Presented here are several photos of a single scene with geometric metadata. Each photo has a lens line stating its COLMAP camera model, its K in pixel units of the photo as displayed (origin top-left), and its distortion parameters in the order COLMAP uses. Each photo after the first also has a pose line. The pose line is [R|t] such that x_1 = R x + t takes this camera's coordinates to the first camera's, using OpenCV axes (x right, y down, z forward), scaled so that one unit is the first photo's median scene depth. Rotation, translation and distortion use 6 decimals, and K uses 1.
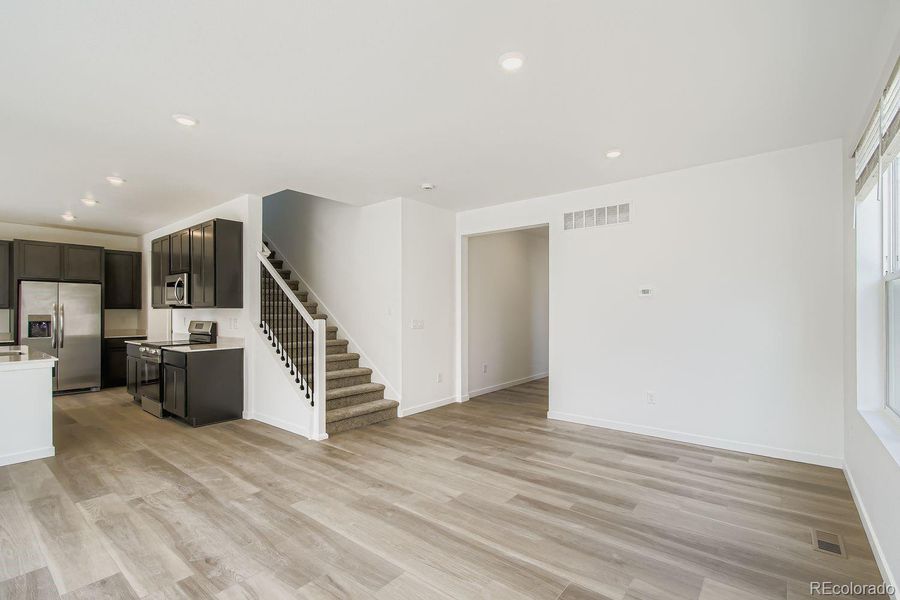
lens RADIAL K [[412.0, 0, 456.7], [0, 412.0, 309.3], [0, 0, 1]] dist [-0.001186, -0.000869]
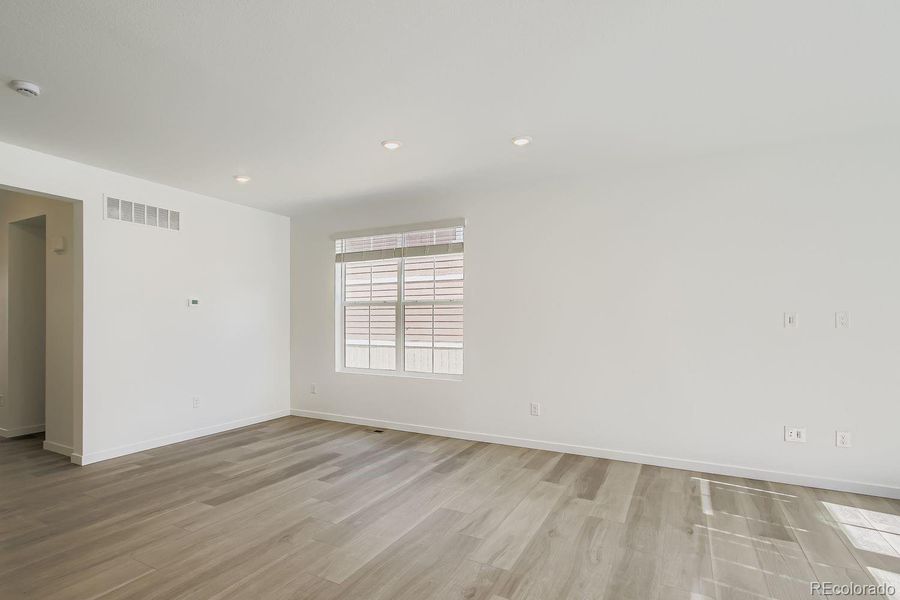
lens RADIAL K [[412.0, 0, 430.4], [0, 412.0, 321.2], [0, 0, 1]] dist [-0.001186, -0.000869]
pose [[-0.124343, 0.000101, 0.992239, -0.840871], [-0.004184, 0.999991, -0.000626, 0.005467], [-0.992231, -0.004229, -0.124341, 0.679205]]
